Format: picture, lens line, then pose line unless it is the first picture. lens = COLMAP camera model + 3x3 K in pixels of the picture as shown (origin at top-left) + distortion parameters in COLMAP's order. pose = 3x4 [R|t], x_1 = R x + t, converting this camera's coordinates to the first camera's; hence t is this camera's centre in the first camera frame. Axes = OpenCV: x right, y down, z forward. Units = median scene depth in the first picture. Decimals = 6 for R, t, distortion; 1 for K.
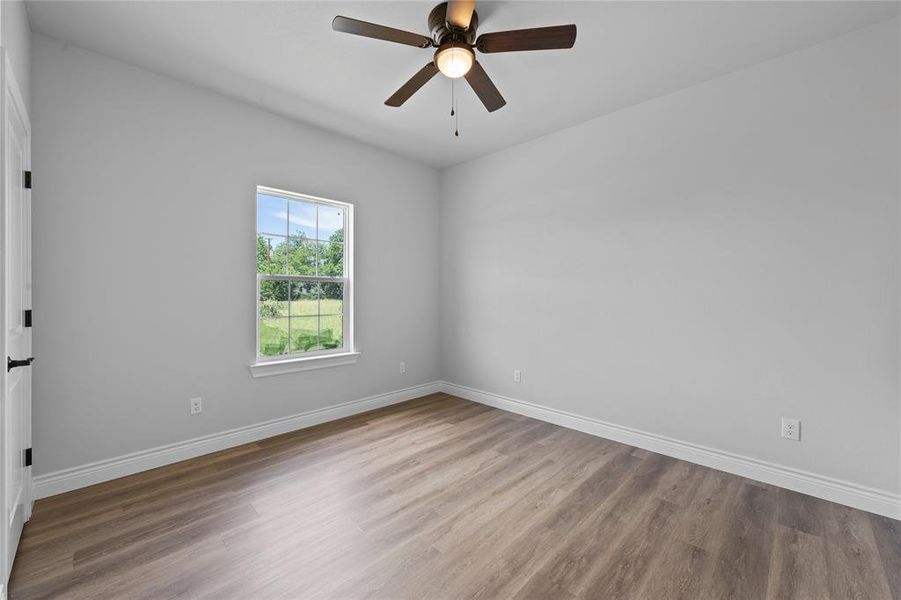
lens RADIAL K [[307.5, 0, 452.3], [0, 307.5, 294.6], [0, 0, 1]] dist [-0.007456, 0.000050]
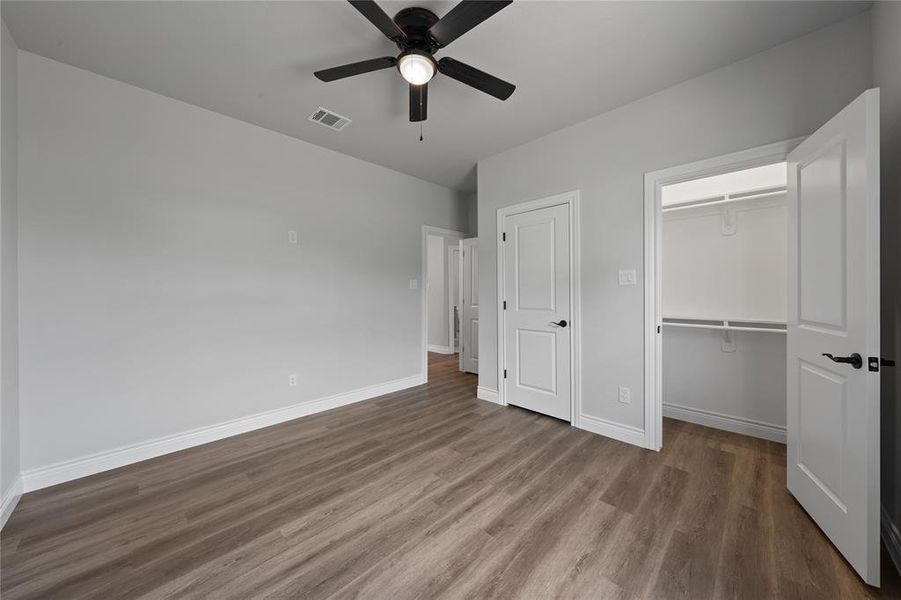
lens RADIAL K [[307.5, 0, 452.3], [0, 307.5, 294.6], [0, 0, 1]] dist [-0.007456, 0.000050]
pose [[-0.999853, 0.002125, 0.017012, -0.128245], [0.002315, 0.999936, 0.011108, -0.010118], [-0.016987, 0.011145, -0.999794, 2.037344]]
